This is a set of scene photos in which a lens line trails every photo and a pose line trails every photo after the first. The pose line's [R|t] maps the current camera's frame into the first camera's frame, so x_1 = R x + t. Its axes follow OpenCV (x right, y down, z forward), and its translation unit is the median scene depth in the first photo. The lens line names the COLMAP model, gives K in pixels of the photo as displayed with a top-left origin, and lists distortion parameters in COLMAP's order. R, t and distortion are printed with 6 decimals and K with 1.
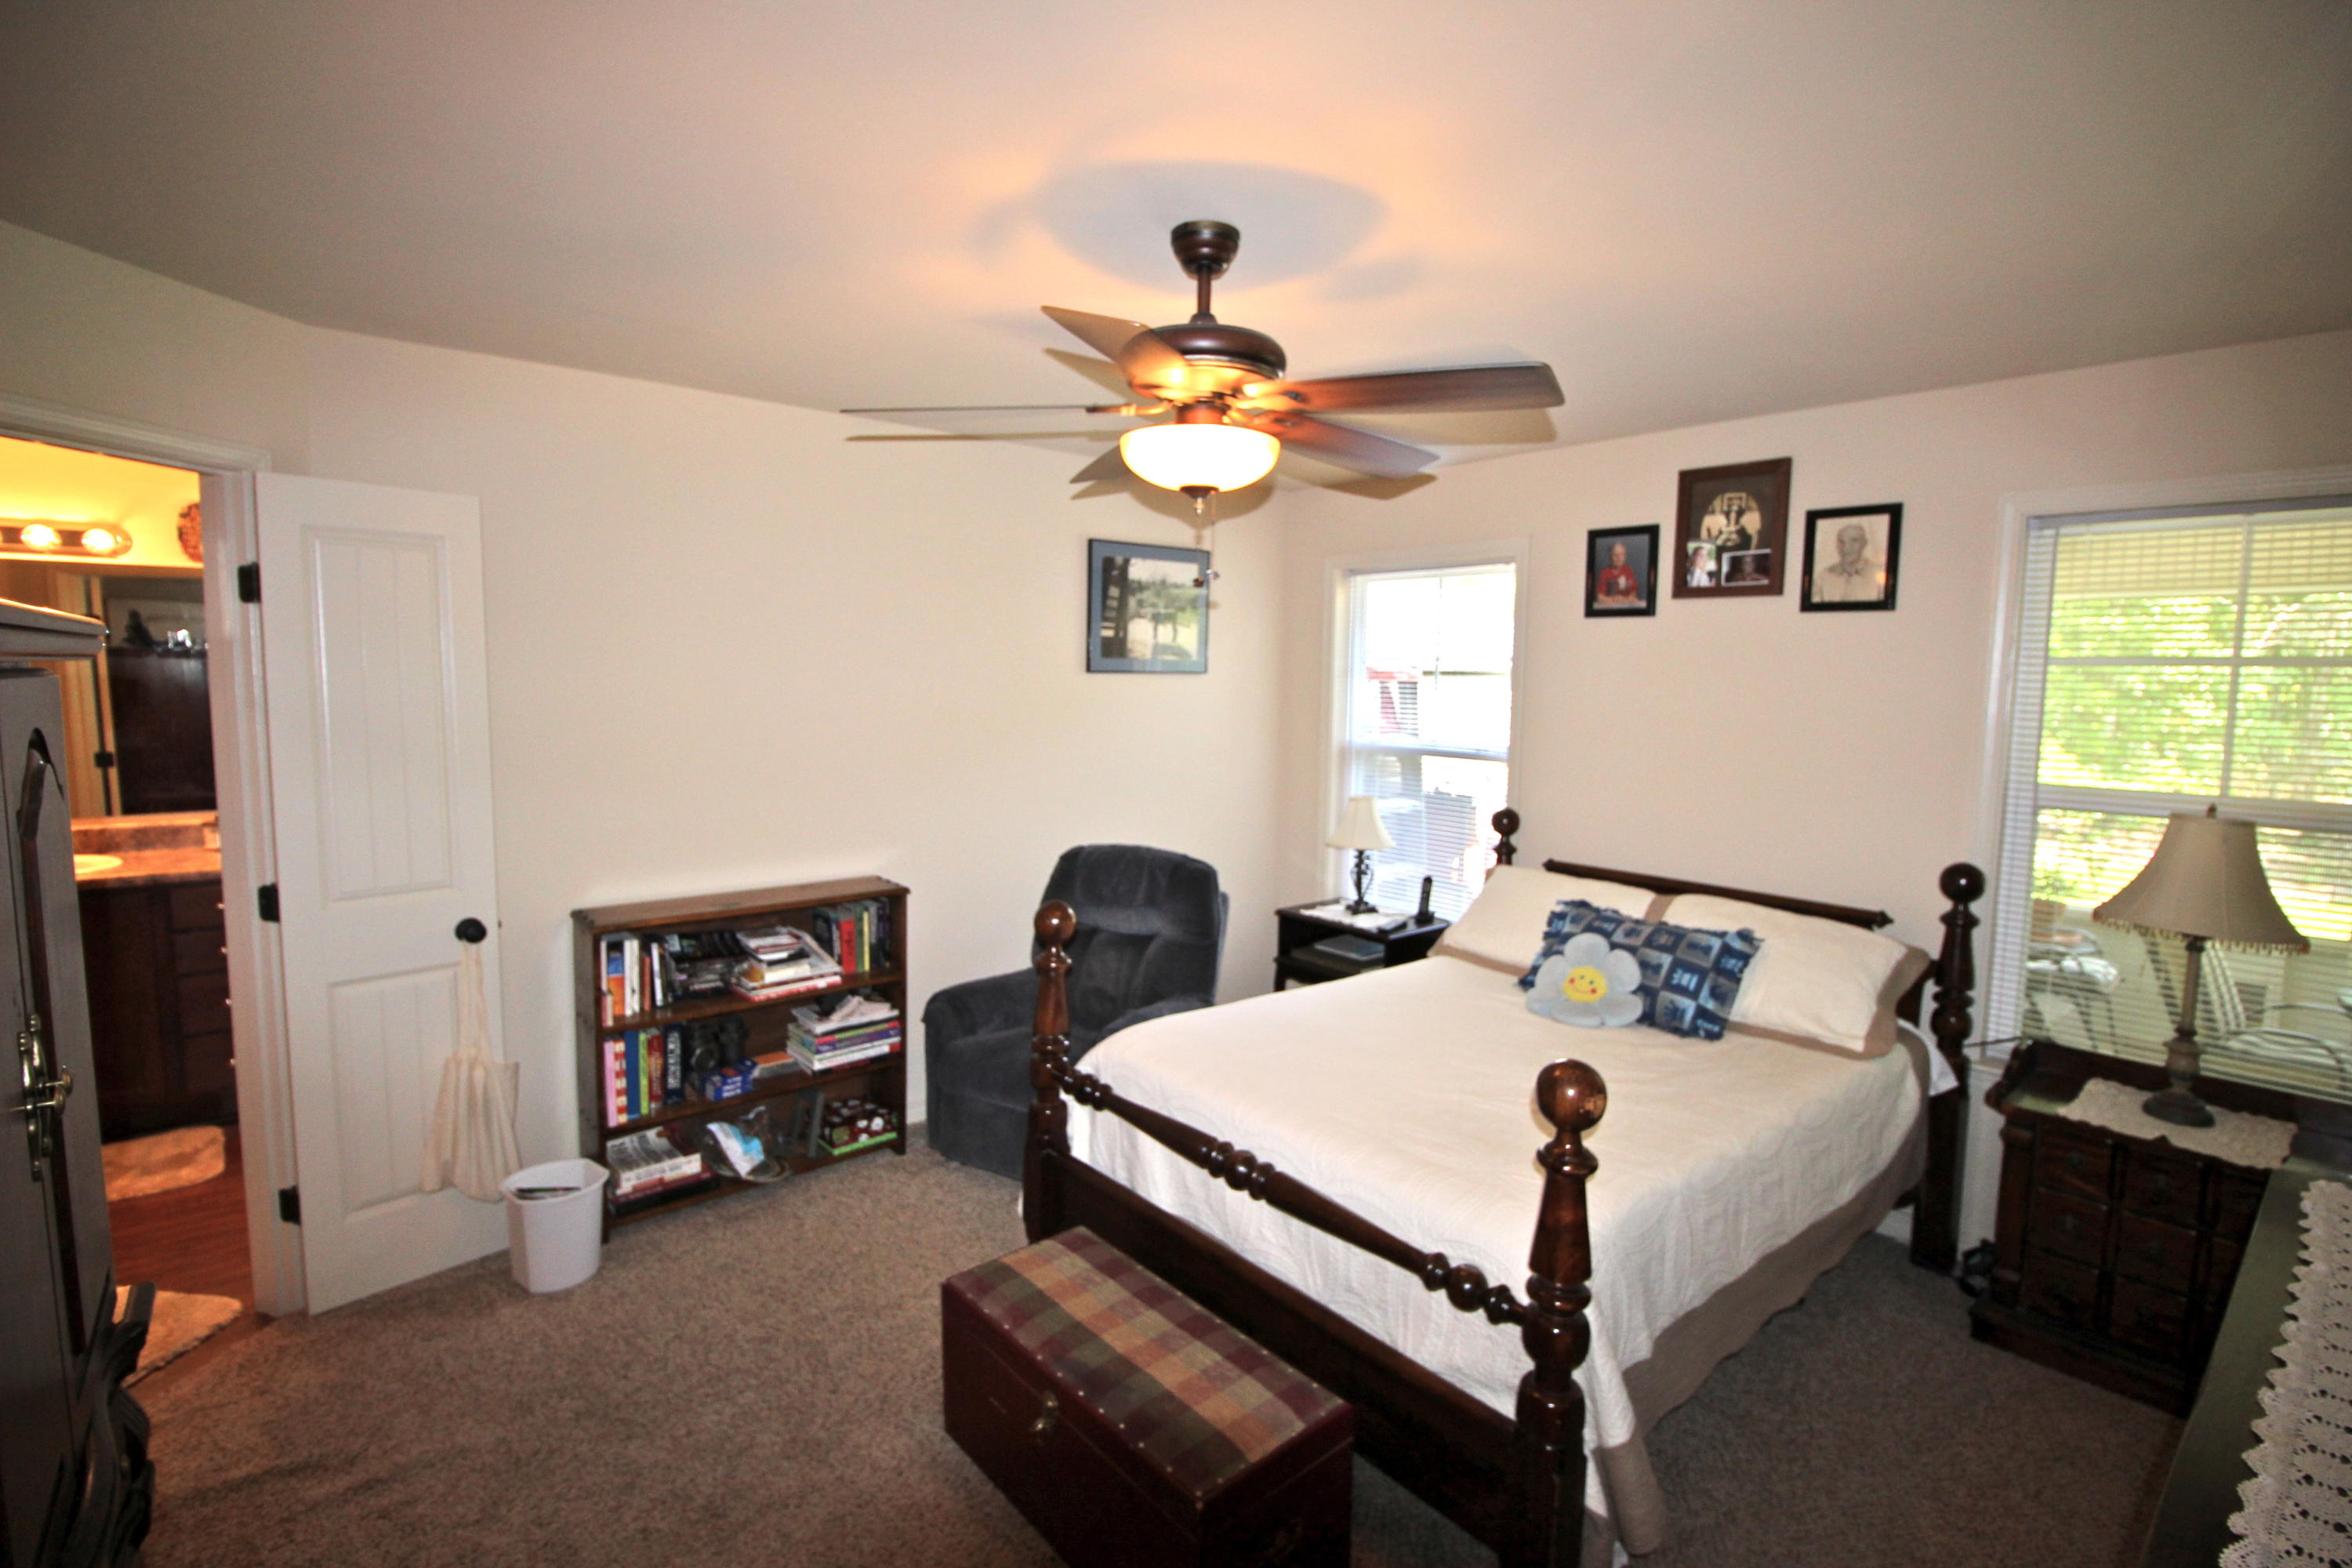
lens RADIAL K [[1090.3, 0, 1193.5], [0, 1090.3, 767.1], [0, 0, 1]] dist [0.003644, -0.015302]
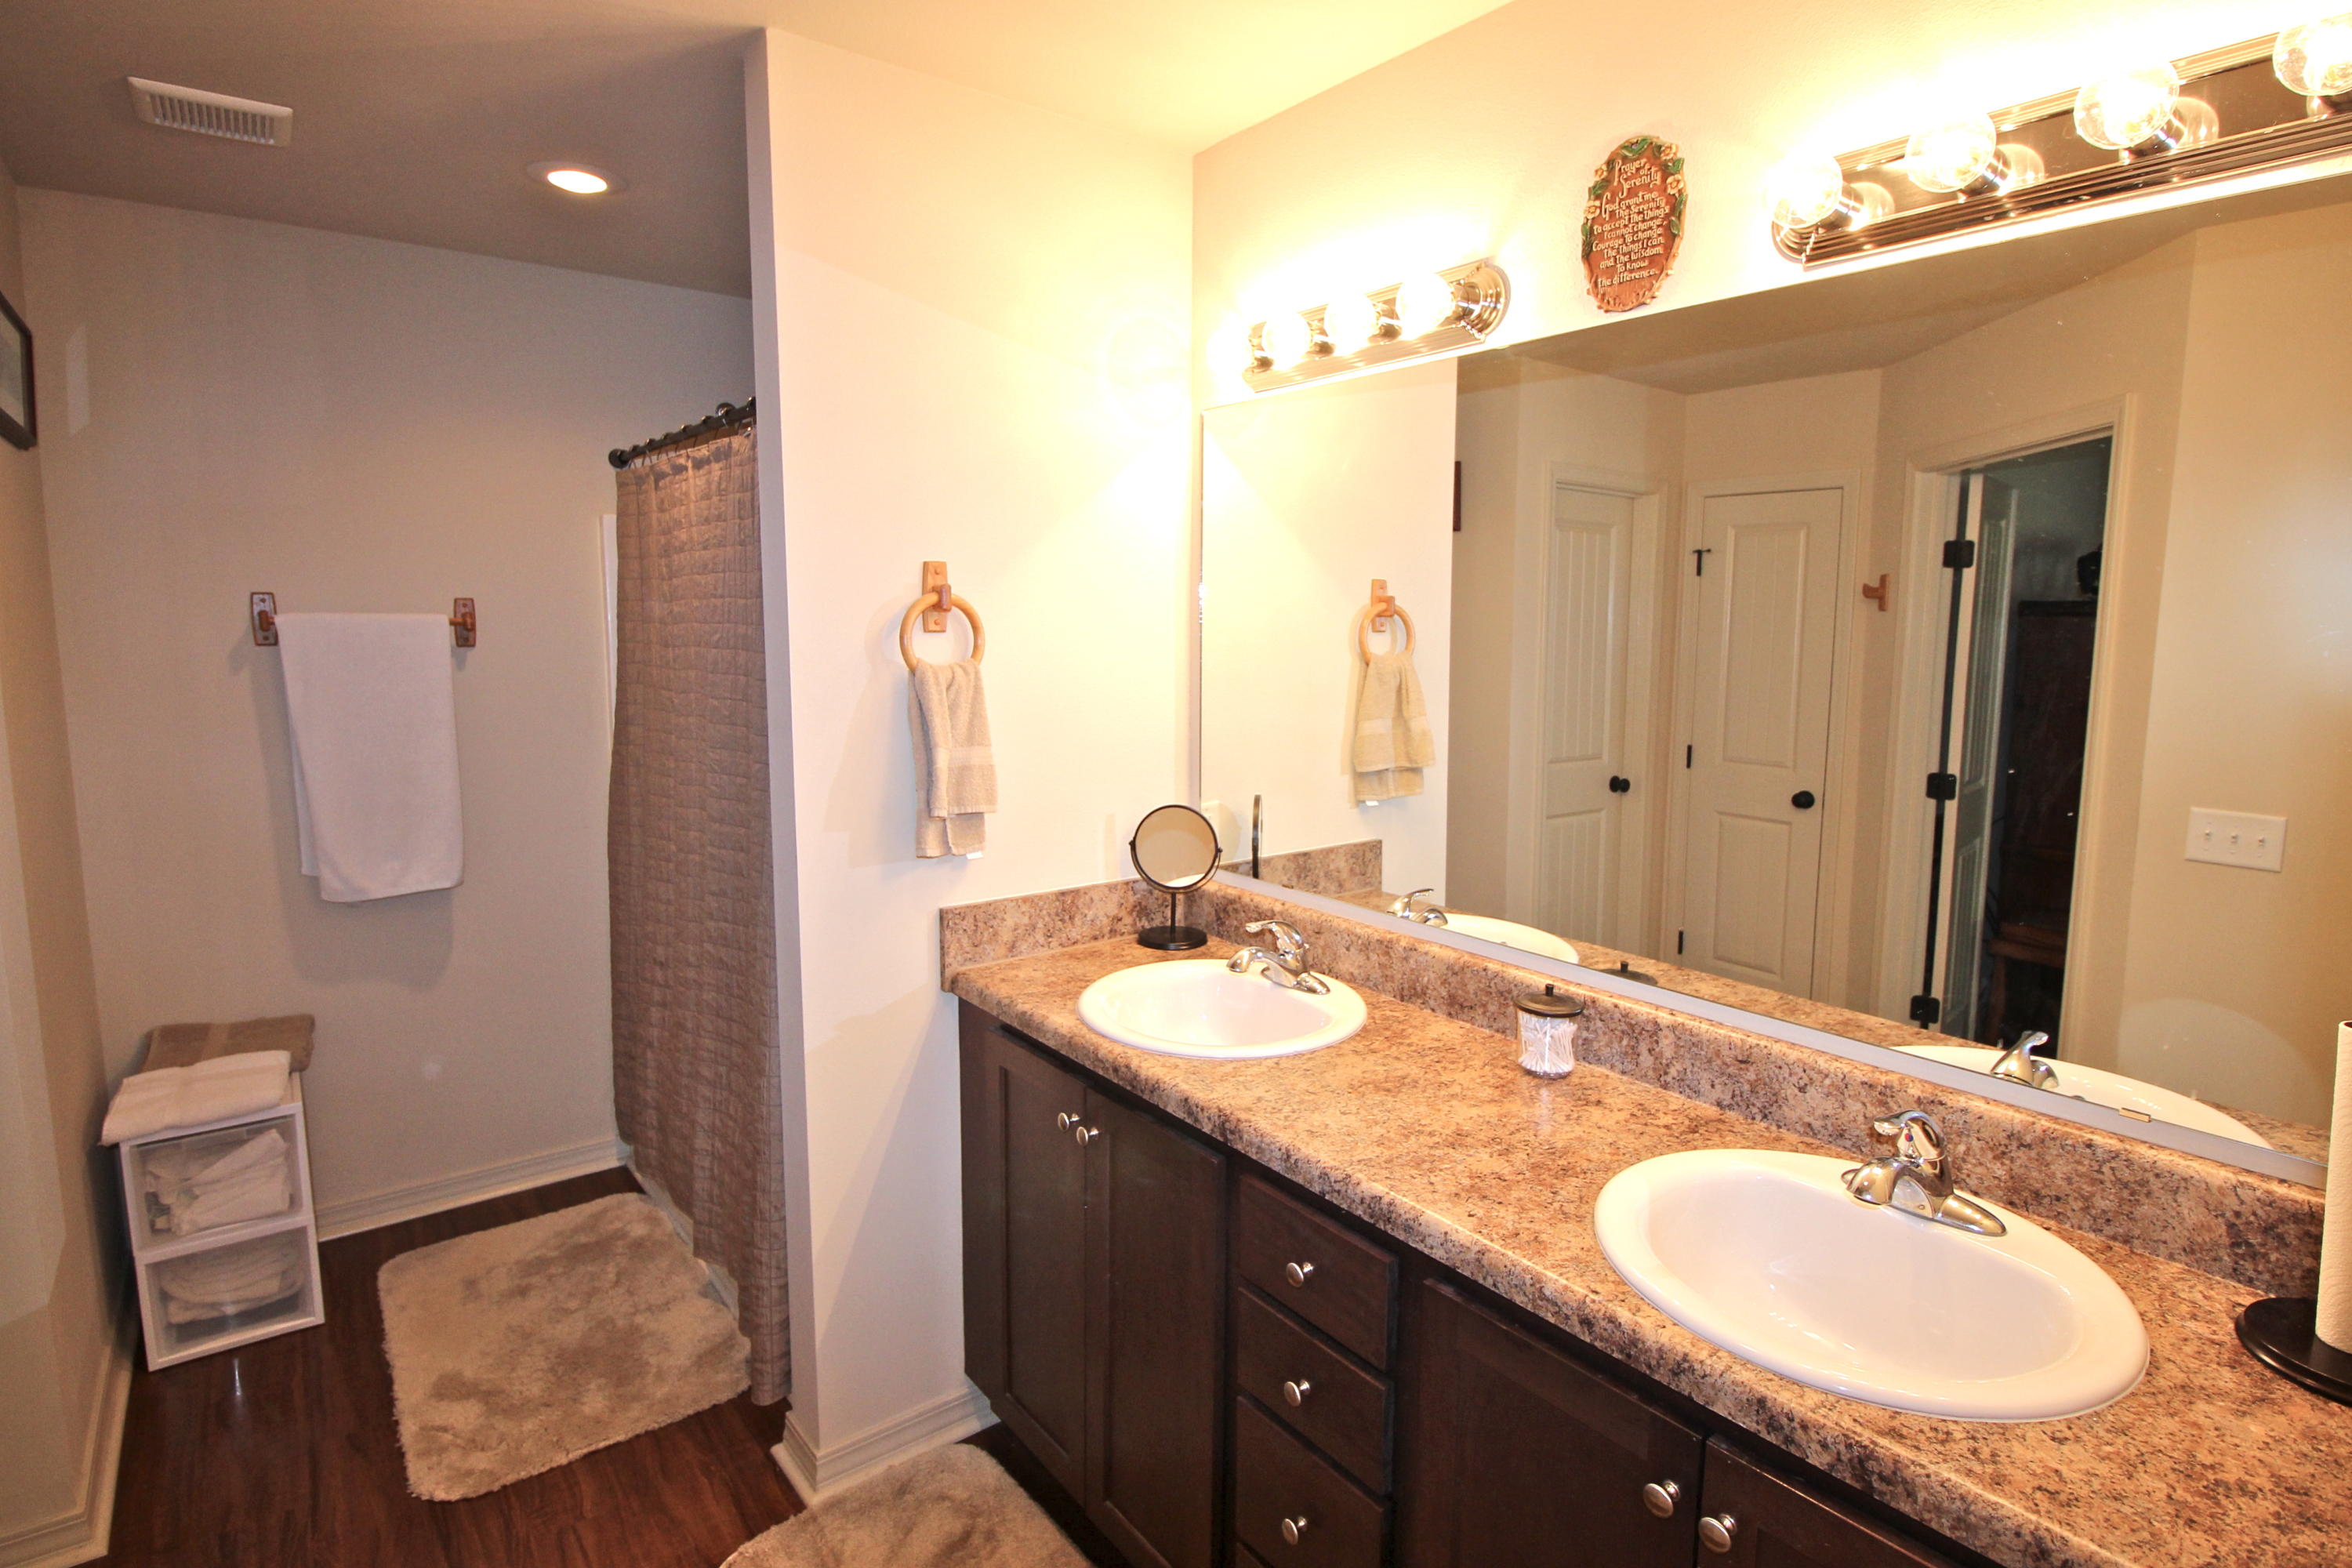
lens RADIAL K [[1177.0, 0, 1218.0], [0, 1177.0, 770.9], [0, 0, 1]] dist [-0.006386, -0.000754]
pose [[-0.027727, 0.103713, -0.994221, -0.348811], [-0.101398, 0.989181, 0.106015, -0.043071], [0.994460, 0.103751, -0.016911, 0.622687]]
